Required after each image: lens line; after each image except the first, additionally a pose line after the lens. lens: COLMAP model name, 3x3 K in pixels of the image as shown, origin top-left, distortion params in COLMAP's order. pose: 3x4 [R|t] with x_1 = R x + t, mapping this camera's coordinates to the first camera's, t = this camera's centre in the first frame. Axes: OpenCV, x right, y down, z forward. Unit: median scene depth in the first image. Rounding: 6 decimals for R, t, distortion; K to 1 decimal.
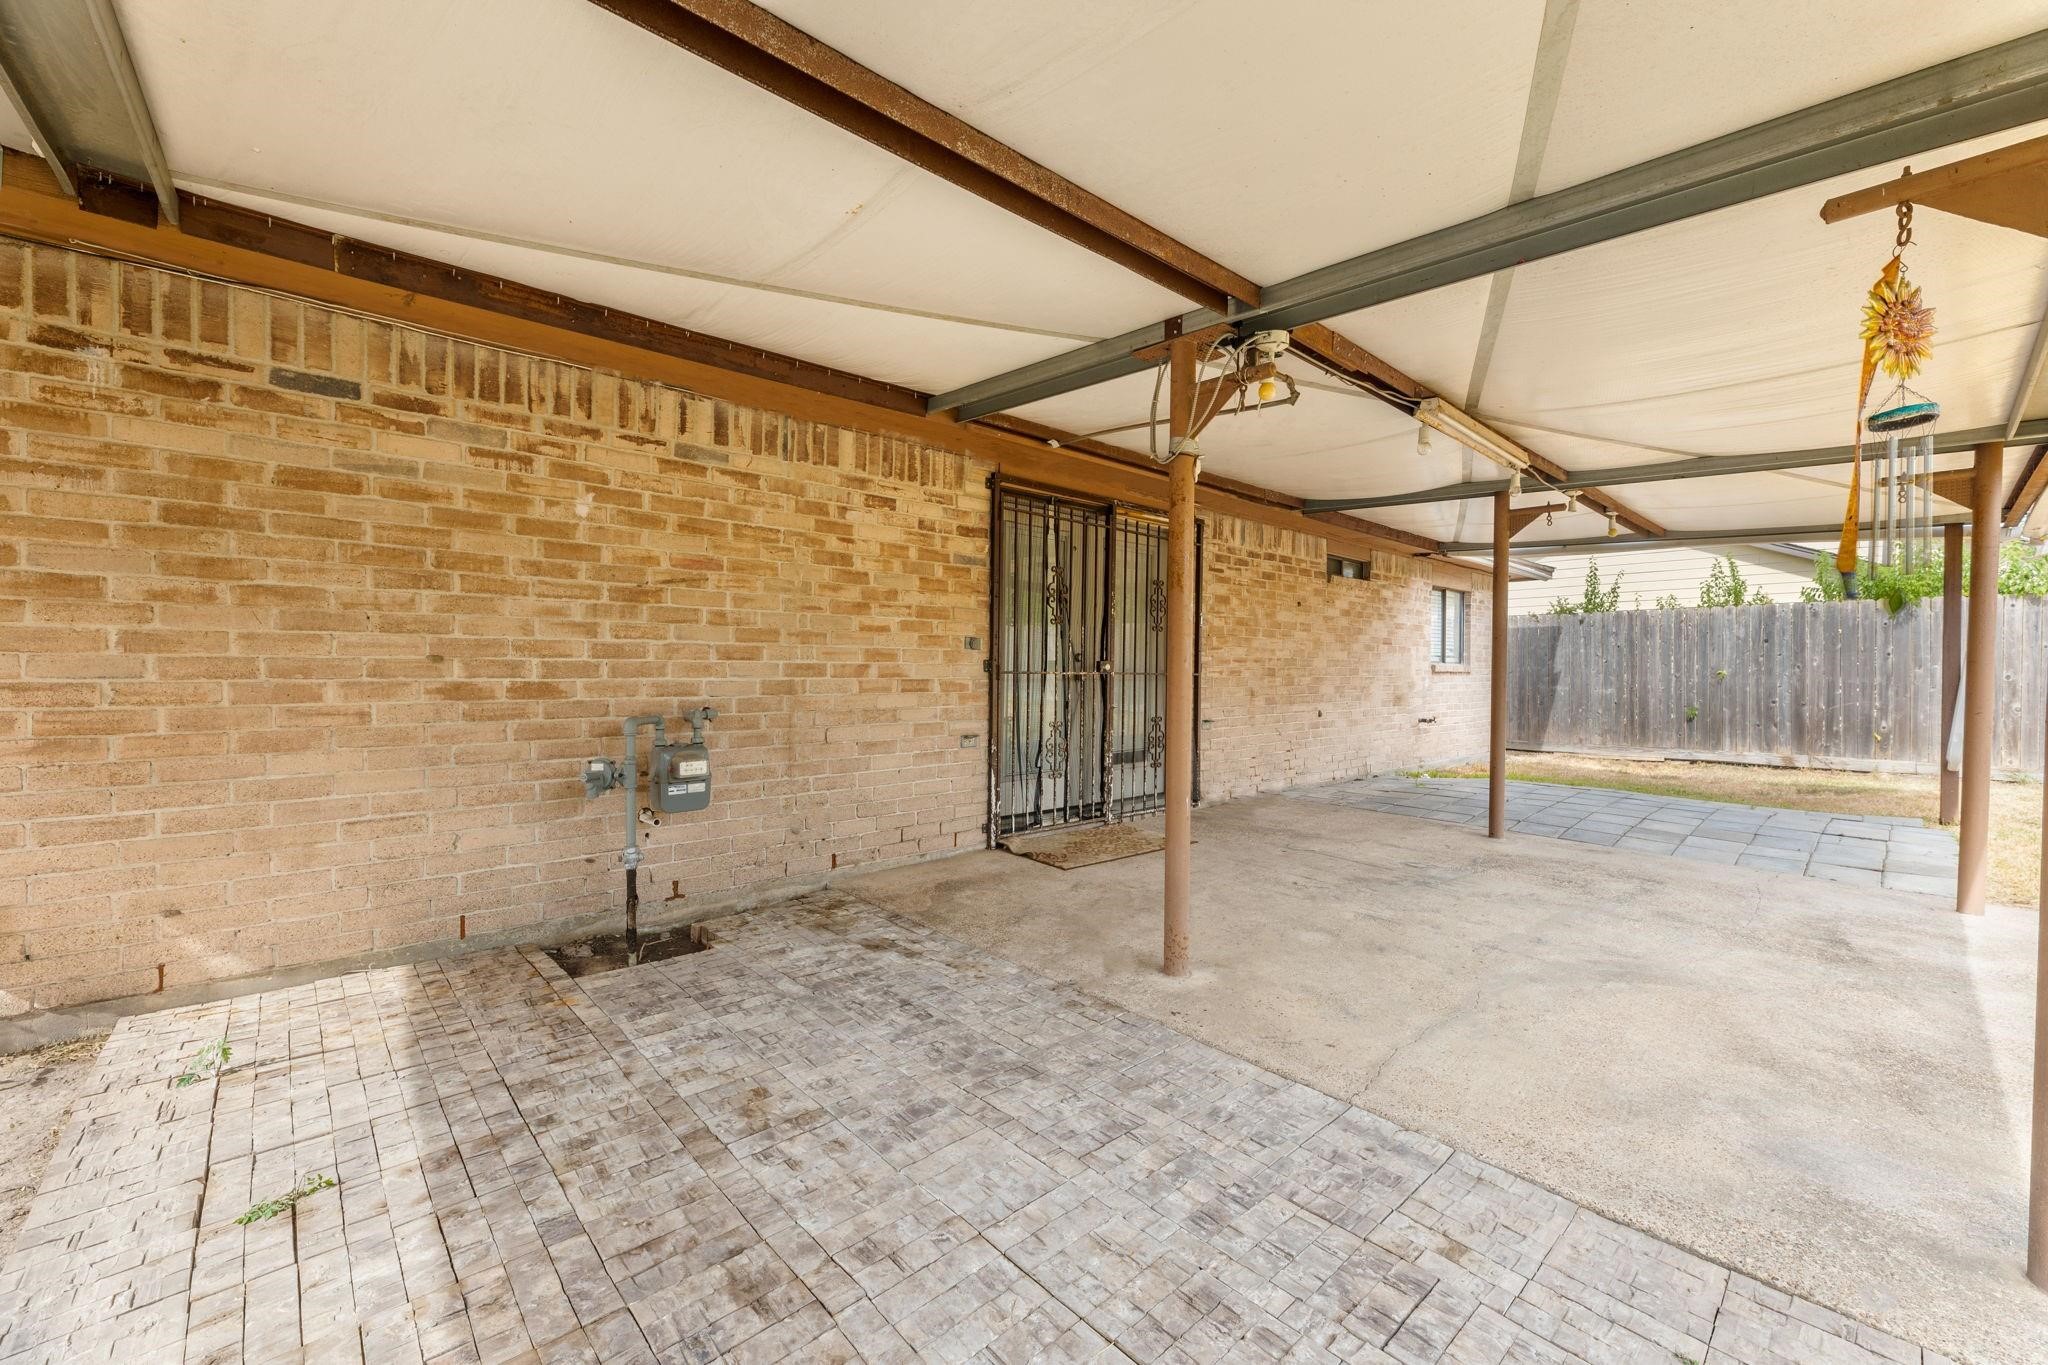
lens RADIAL K [[824.5, 0, 1032.3], [0, 824.5, 673.0], [0, 0, 1]] dist [0.001765, -0.000029]
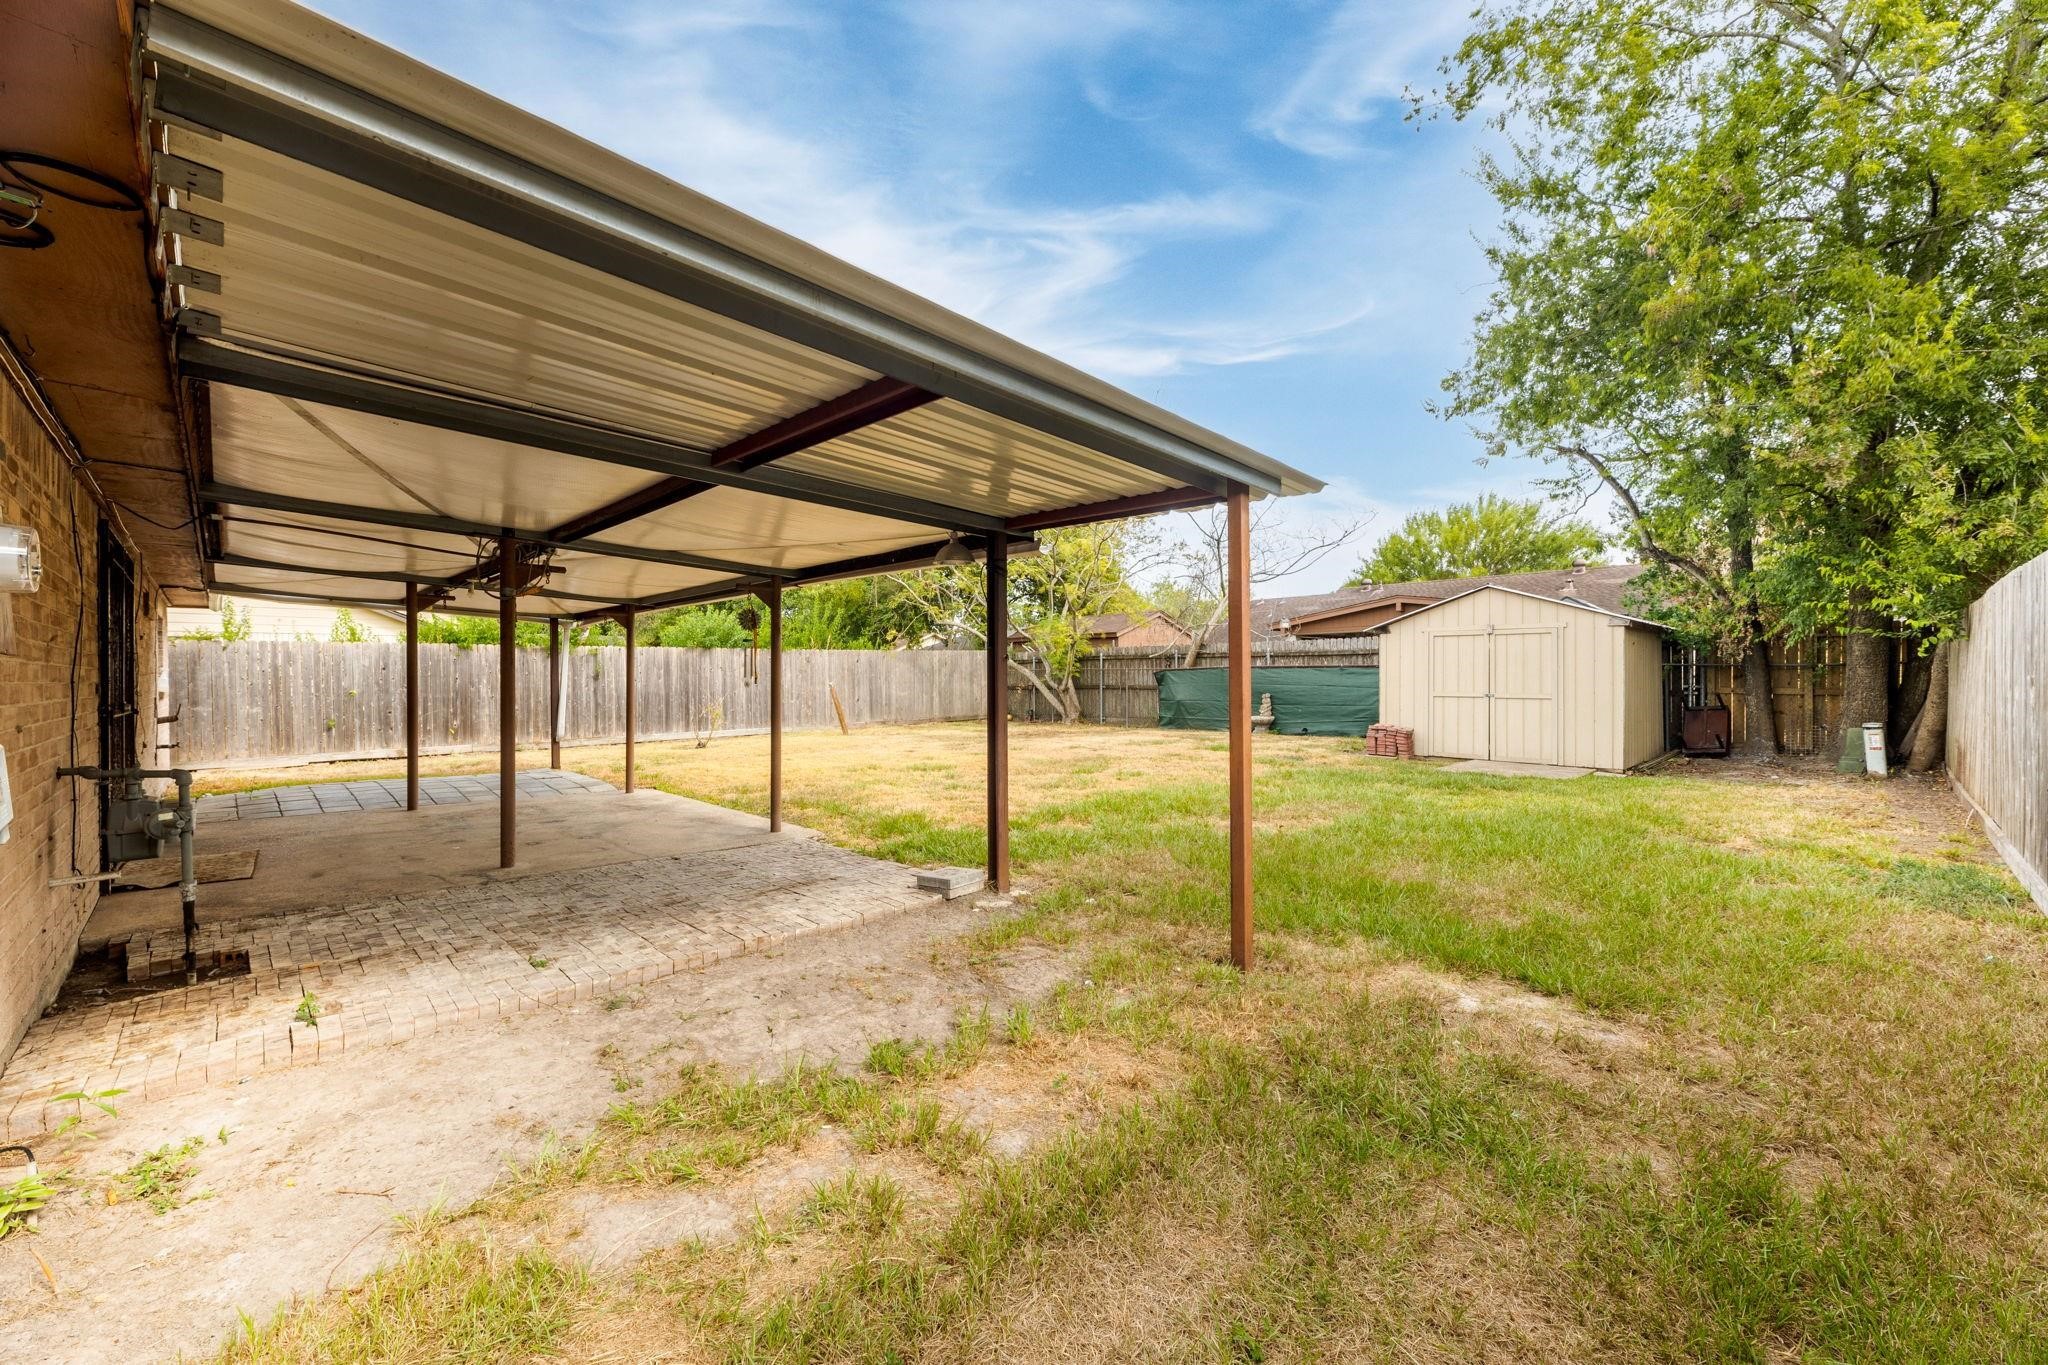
lens RADIAL K [[769.7, 0, 1032.4], [0, 769.7, 686.0], [0, 0, 1]] dist [0.000074, 0.000005]
pose [[-0.047846, -0.015392, 0.998736, -0.473285], [0.009009, 0.999834, 0.015840, -0.020910], [-0.998814, 0.009756, -0.047699, -0.039451]]
